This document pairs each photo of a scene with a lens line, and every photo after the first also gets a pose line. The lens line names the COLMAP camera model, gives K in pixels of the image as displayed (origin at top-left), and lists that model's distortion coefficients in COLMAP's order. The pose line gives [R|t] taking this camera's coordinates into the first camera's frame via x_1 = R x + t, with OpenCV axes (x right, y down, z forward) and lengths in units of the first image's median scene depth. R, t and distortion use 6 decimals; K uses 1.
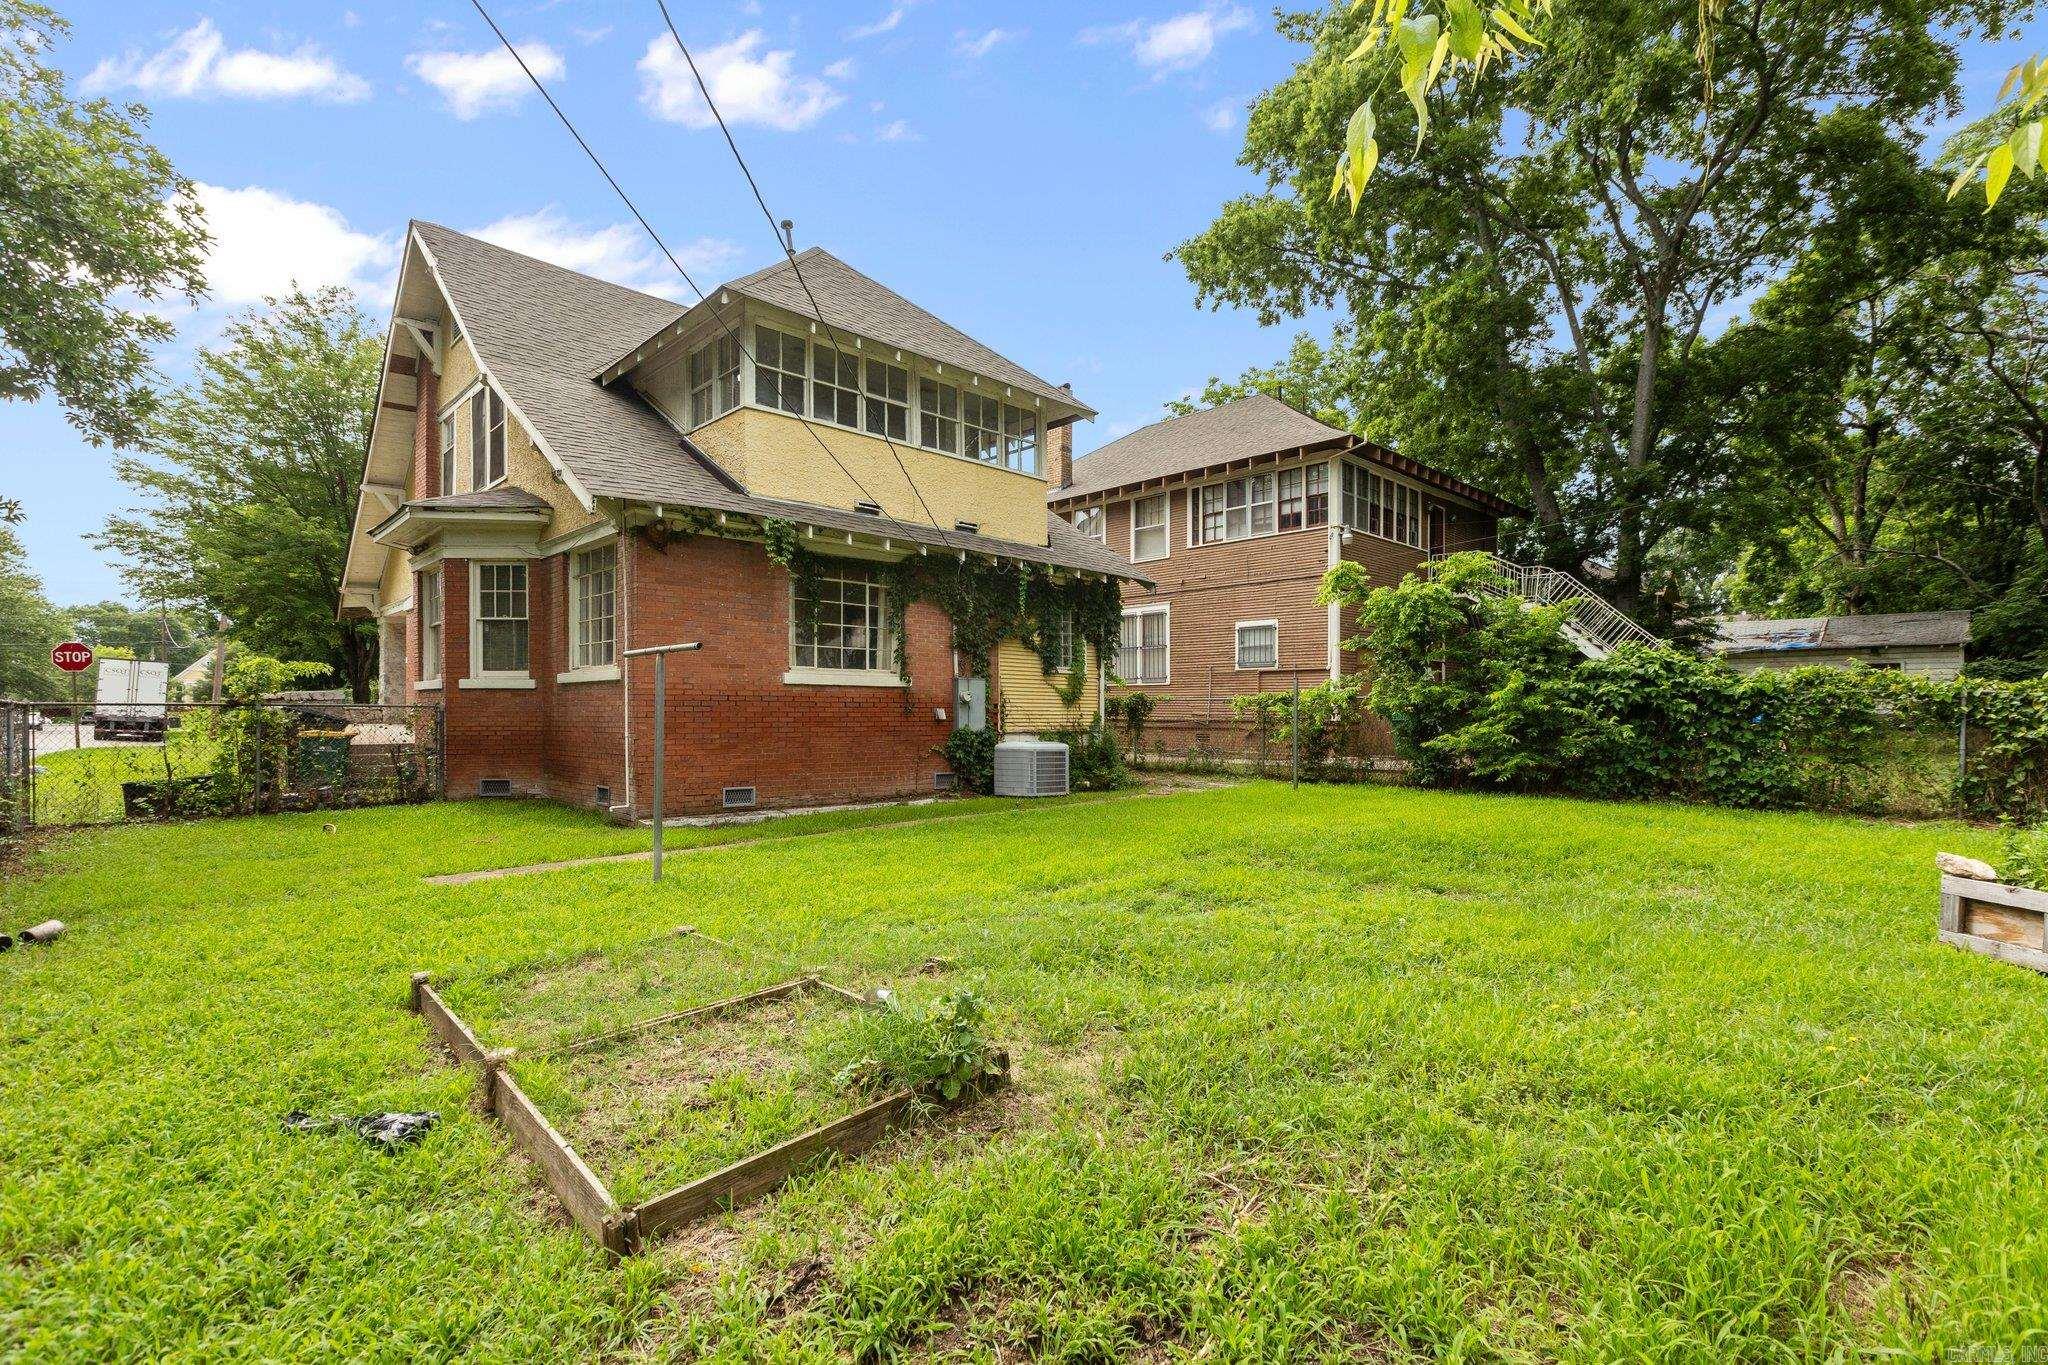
lens RADIAL K [[921.6, 0, 1037.0], [0, 921.6, 700.2], [0, 0, 1]] dist [0.006506, -0.000279]
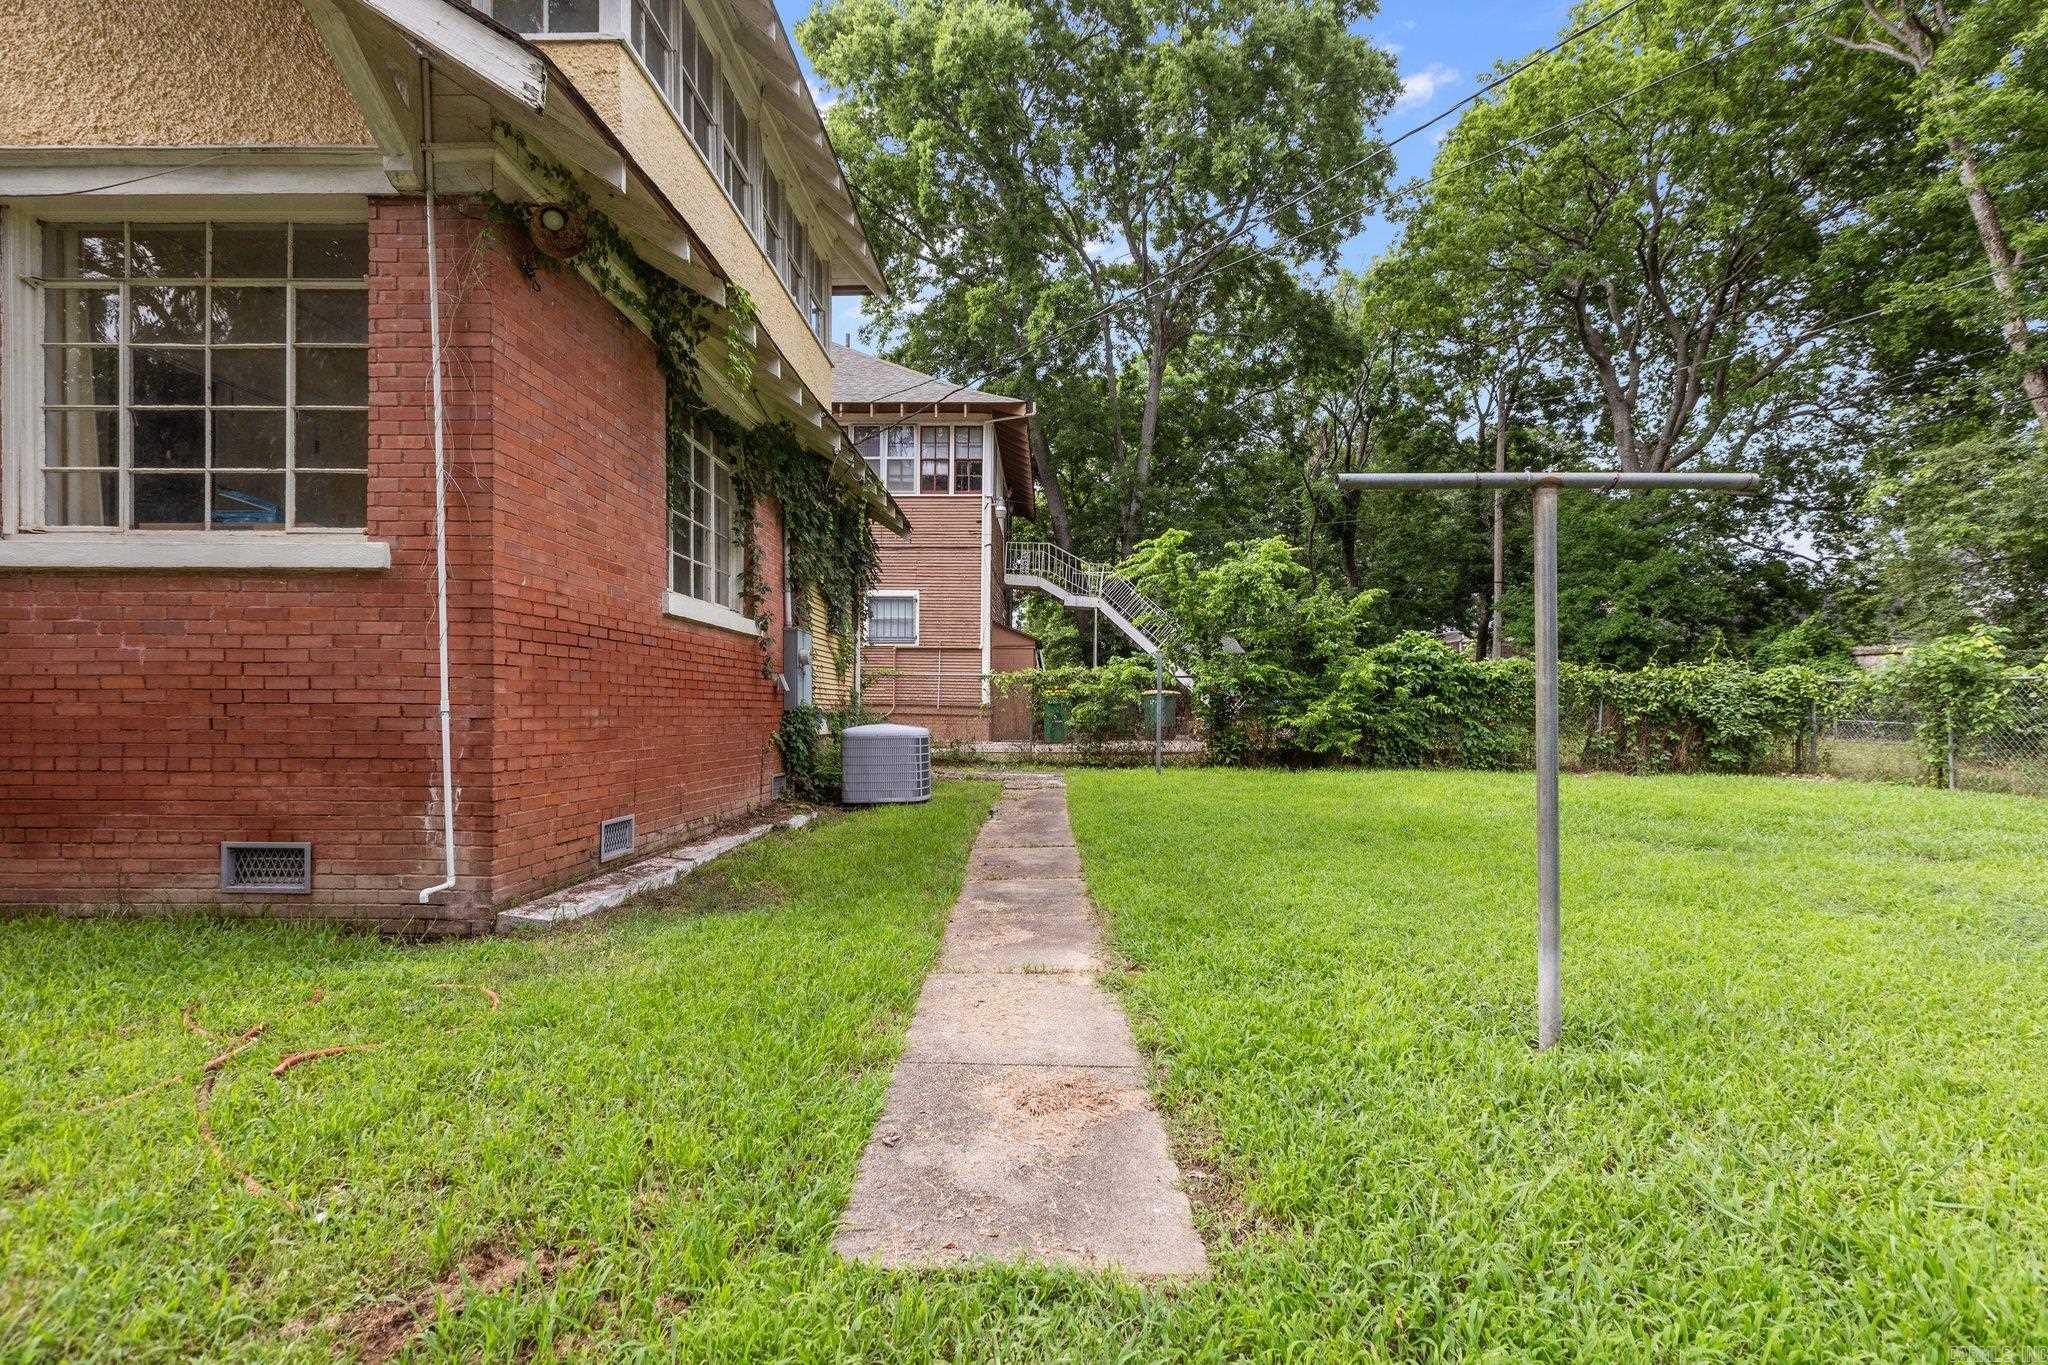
lens RADIAL K [[921.6, 0, 1032.3], [0, 921.6, 699.9], [0, 0, 1]] dist [0.006506, -0.000279]
pose [[0.717907, 0.009801, 0.696070, -0.401153], [-0.015078, 0.999885, 0.001473, 0.022004], [-0.695976, -0.011553, 0.717972, 0.396180]]
